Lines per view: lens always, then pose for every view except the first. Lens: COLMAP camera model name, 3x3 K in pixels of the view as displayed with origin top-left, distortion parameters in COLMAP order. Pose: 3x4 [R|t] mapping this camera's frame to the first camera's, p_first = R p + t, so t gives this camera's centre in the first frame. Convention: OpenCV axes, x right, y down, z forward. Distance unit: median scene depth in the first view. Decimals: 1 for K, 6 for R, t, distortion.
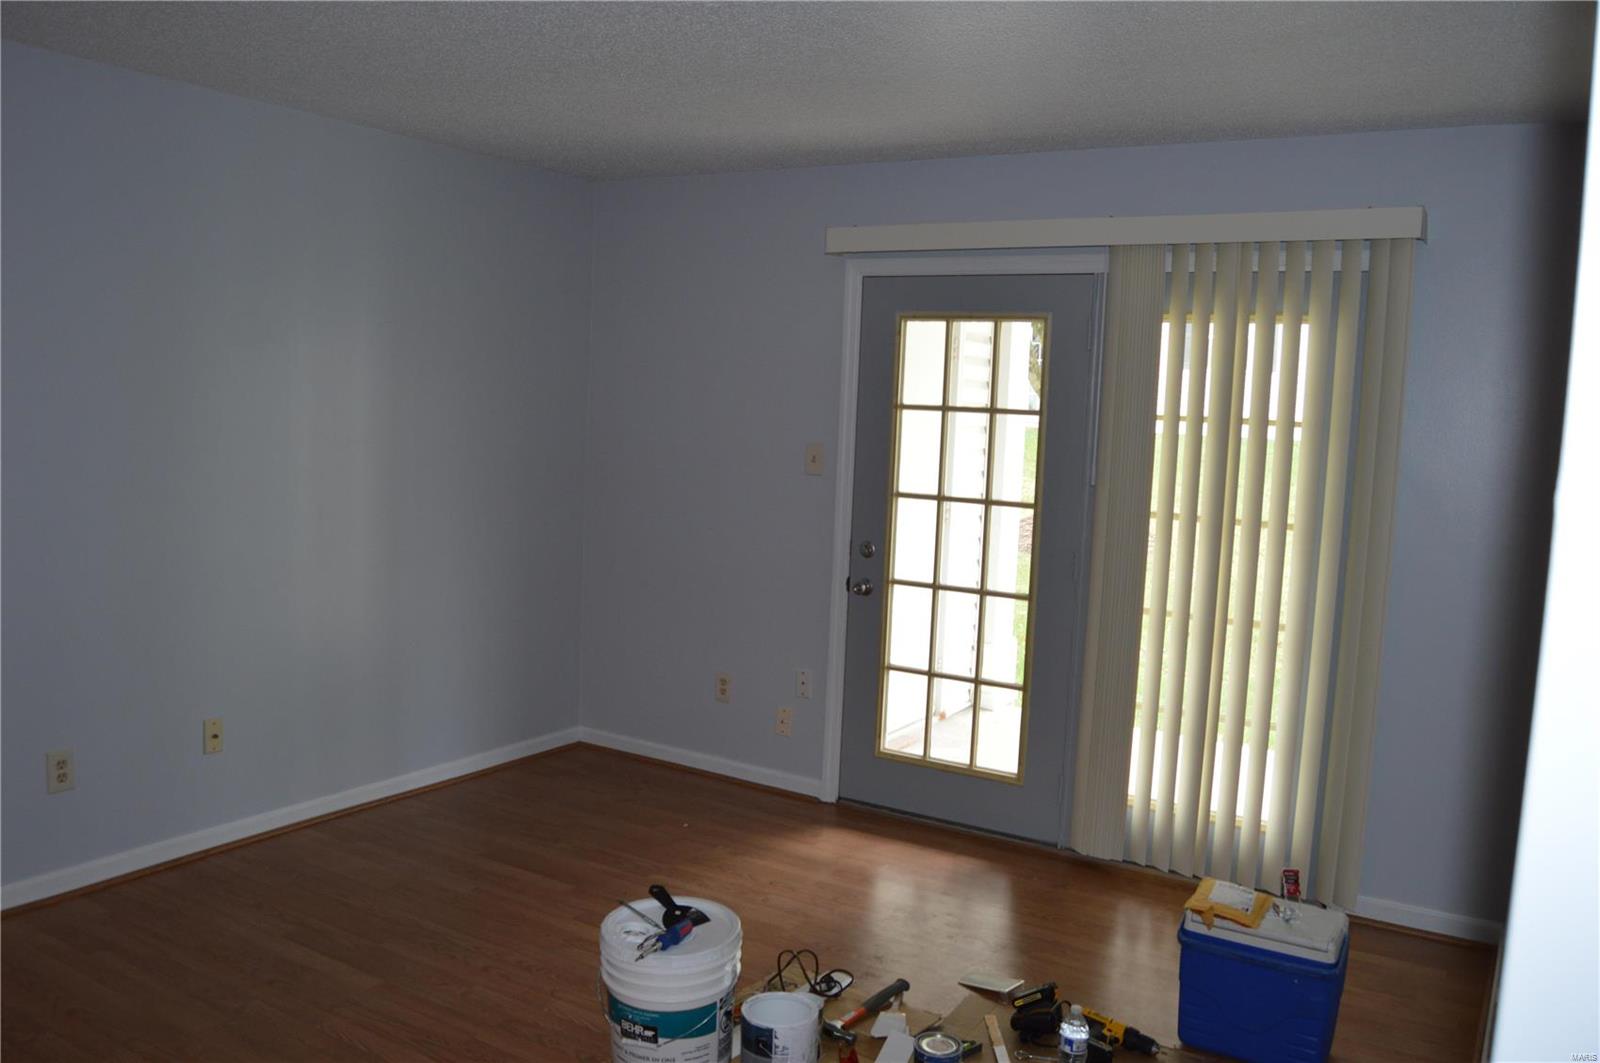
lens RADIAL K [[1280.0, 0, 800.0], [0, 1280.0, 531.5], [0, 0, 1]] dist [-0.056927, -0.009033]
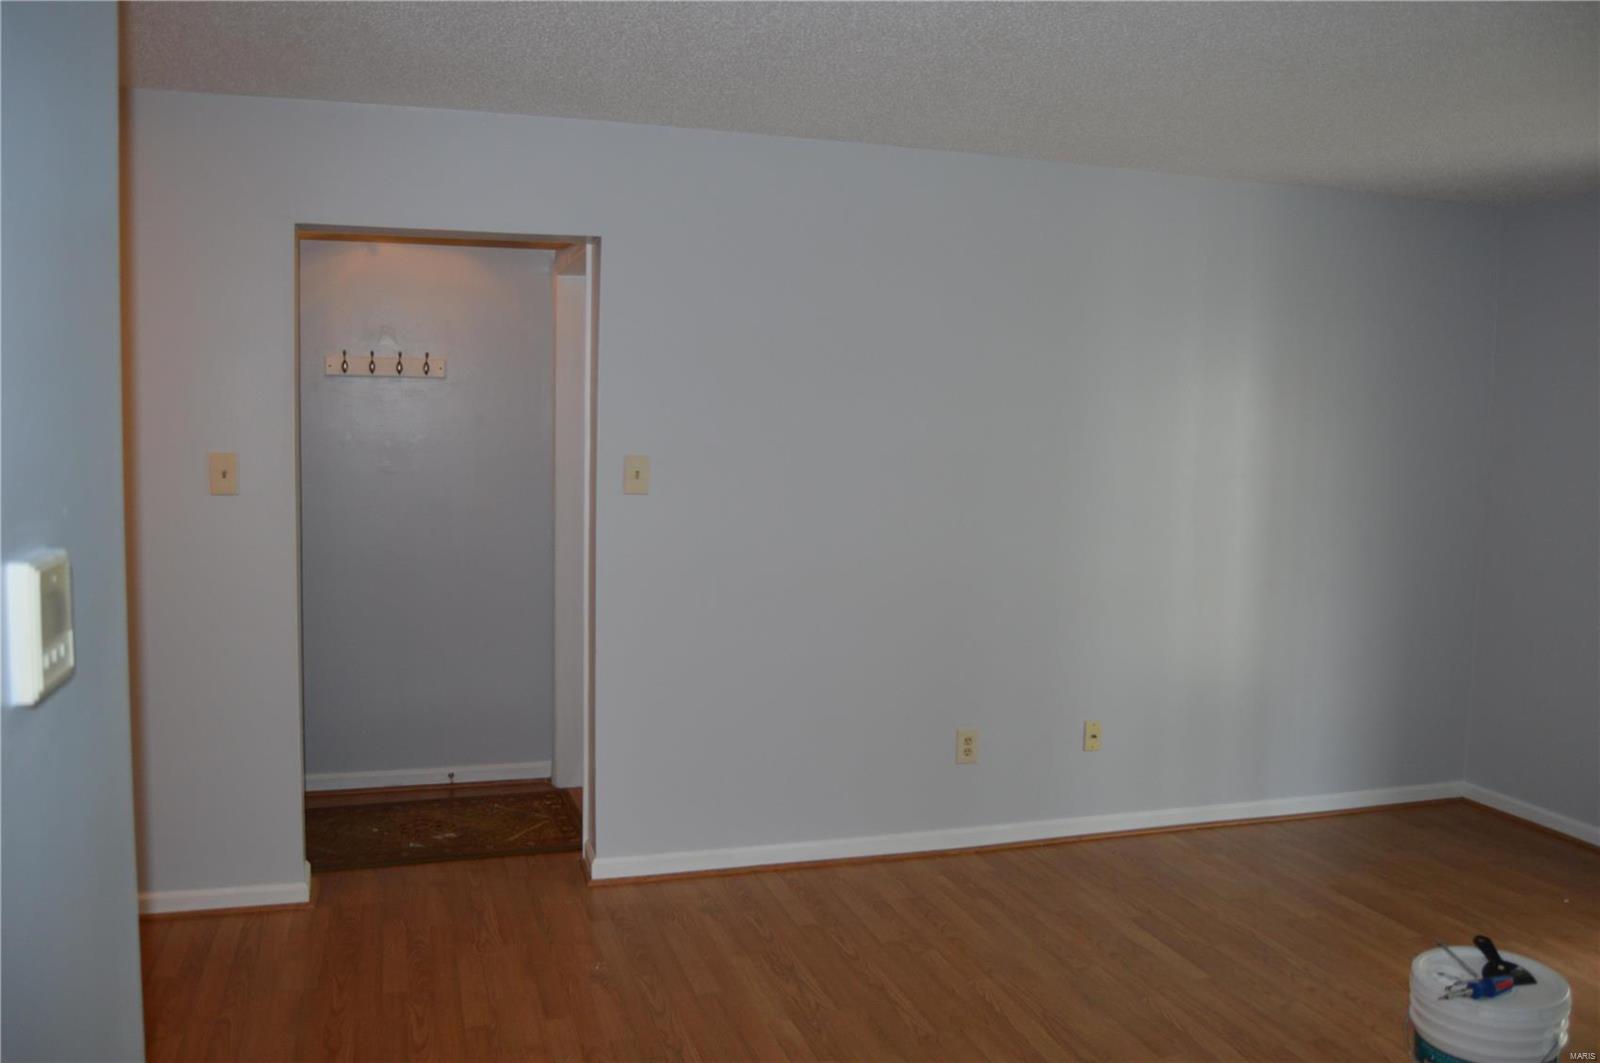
lens RADIAL K [[1280.0, 0, 800.0], [0, 1280.0, 531.5], [0, 0, 1]] dist [-0.056927, -0.009033]
pose [[0.755822, 0.025859, -0.654266, 0.104902], [-0.050568, 0.998541, -0.018950, 0.017480], [0.652822, 0.047408, 0.756027, -0.060045]]
